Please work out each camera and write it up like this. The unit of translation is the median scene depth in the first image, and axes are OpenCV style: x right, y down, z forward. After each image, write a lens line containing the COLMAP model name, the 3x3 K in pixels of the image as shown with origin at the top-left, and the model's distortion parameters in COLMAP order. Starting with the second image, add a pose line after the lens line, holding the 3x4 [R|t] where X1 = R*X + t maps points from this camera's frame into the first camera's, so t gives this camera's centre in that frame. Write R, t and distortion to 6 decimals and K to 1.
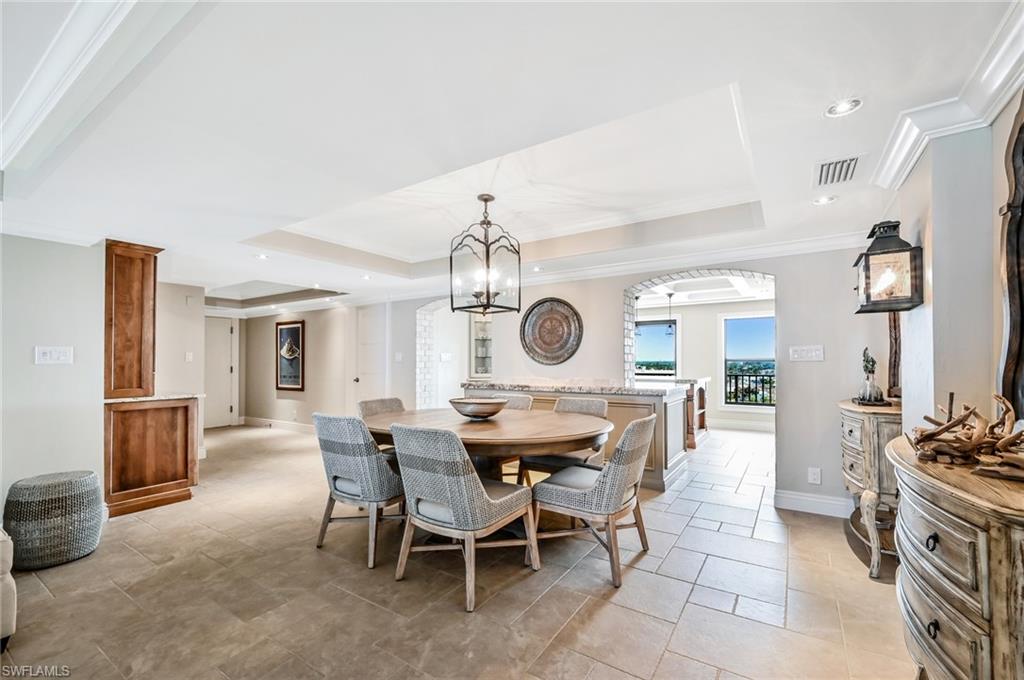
lens RADIAL K [[417.9, 0, 485.8], [0, 417.9, 356.2], [0, 0, 1]] dist [-0.003375, -0.000096]
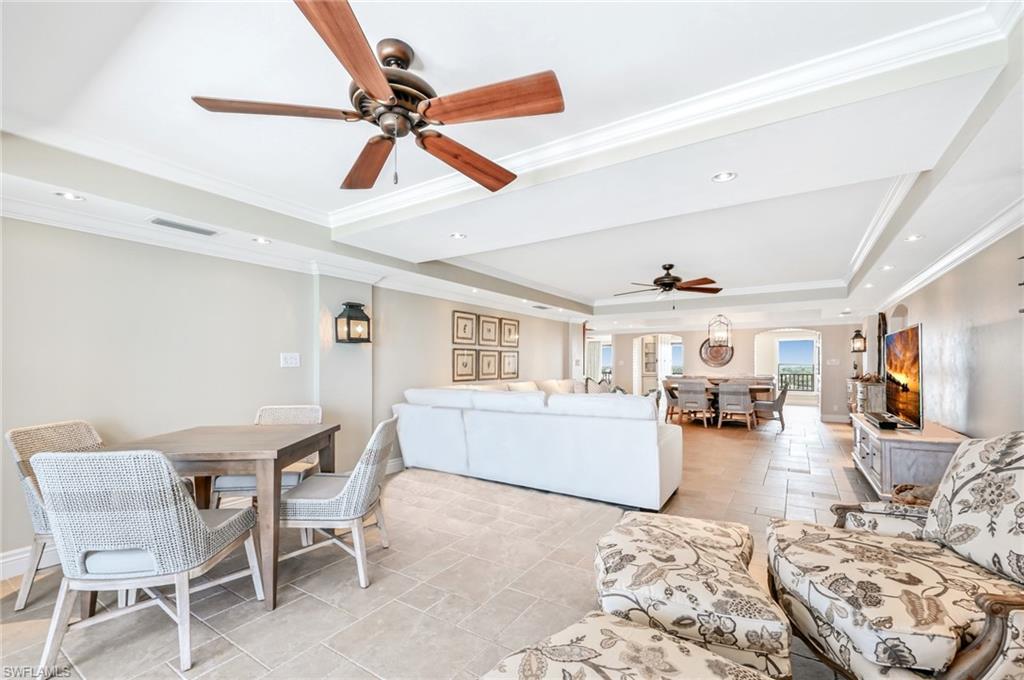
lens RADIAL K [[423.0, 0, 503.3], [0, 423.0, 368.6], [0, 0, 1]] dist [-0.001861, -0.000612]
pose [[0.999600, 0.002076, 0.028212, -1.101708], [-0.002613, 0.999816, 0.019023, -0.011760], [-0.028167, -0.019089, 0.999421, -1.277577]]
